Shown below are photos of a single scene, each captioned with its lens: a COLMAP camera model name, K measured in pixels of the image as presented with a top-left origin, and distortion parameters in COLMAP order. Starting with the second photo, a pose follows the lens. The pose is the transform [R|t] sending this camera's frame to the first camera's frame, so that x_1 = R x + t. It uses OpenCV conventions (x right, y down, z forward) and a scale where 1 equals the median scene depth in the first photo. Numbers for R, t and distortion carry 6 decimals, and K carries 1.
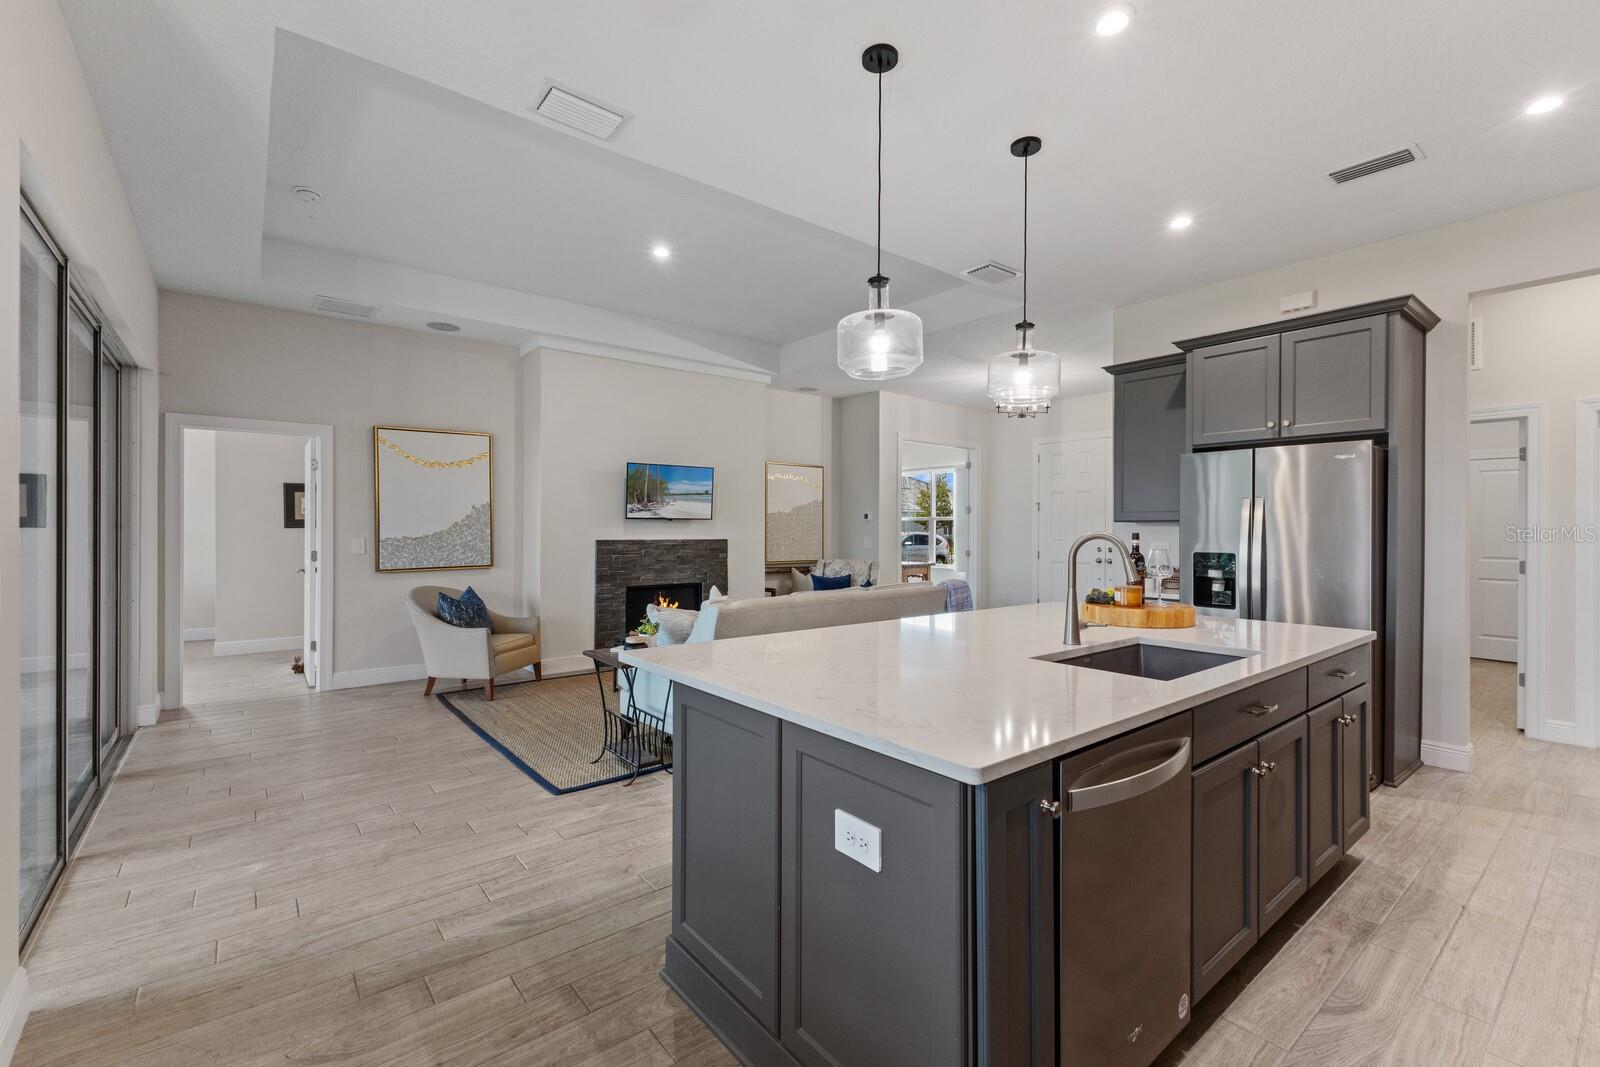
lens RADIAL K [[692.6, 0, 802.3], [0, 692.6, 526.7], [0, 0, 1]] dist [0.022158, -0.007134]
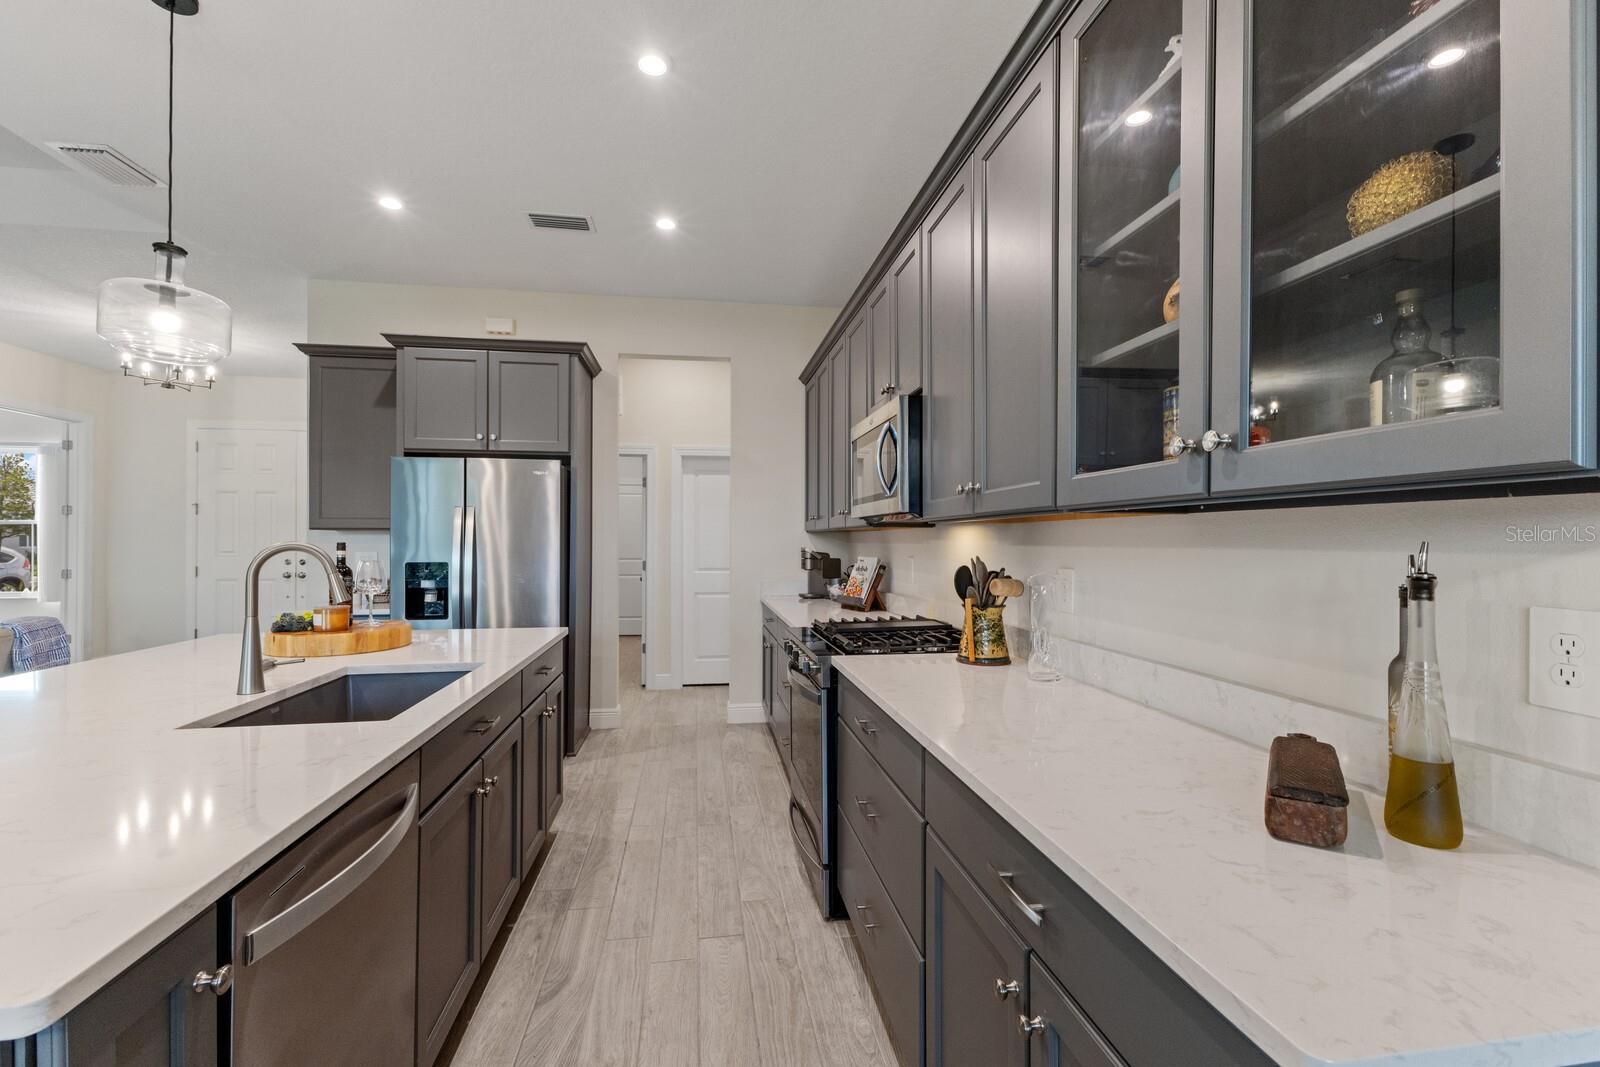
lens RADIAL K [[690.3, 0, 801.7], [0, 690.3, 536.0], [0, 0, 1]] dist [0.016063, -0.004926]
pose [[0.504082, 0.000516, 0.863656, 0.026660], [-0.001311, 0.999999, 0.000167, 0.000230], [-0.863655, -0.001217, 0.504082, 0.074892]]
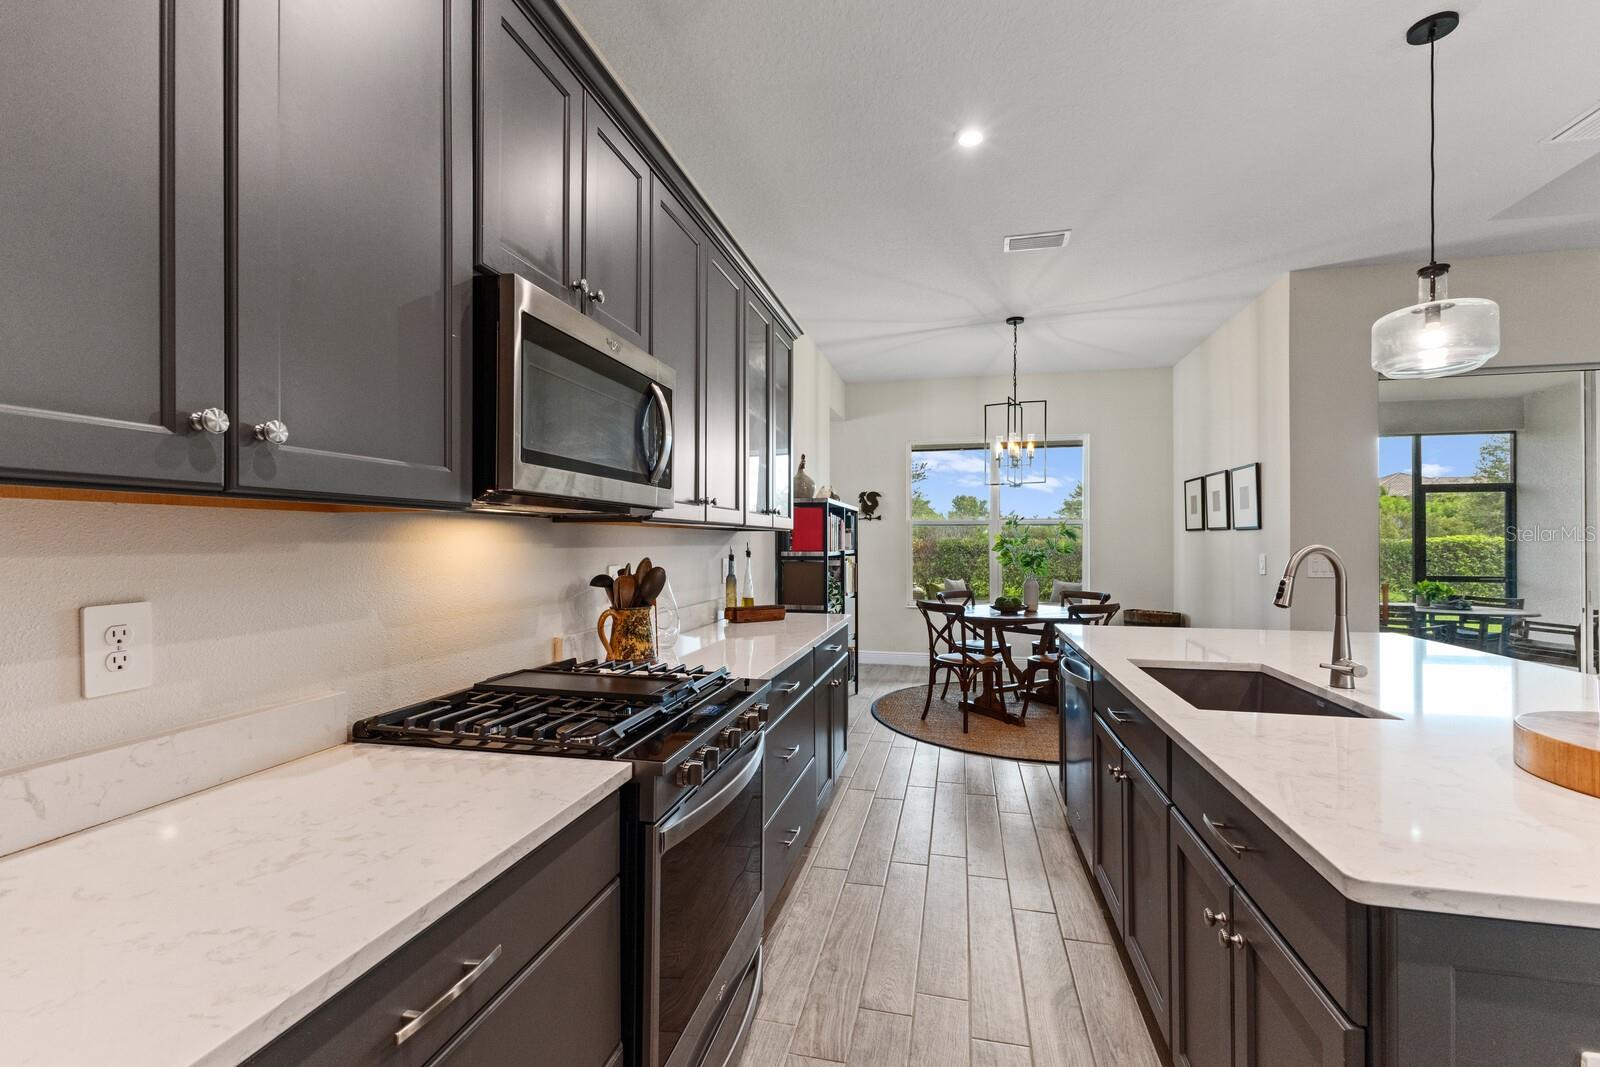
lens RADIAL K [[686.6, 0, 812.4], [0, 686.6, 522.1], [0, 0, 1]] dist [0.026699, 0.000122]
pose [[-0.778799, -0.020219, -0.626948, 0.829511], [-0.001252, 0.999528, -0.030680, 0.004918], [0.627272, -0.023109, -0.778457, 0.765284]]
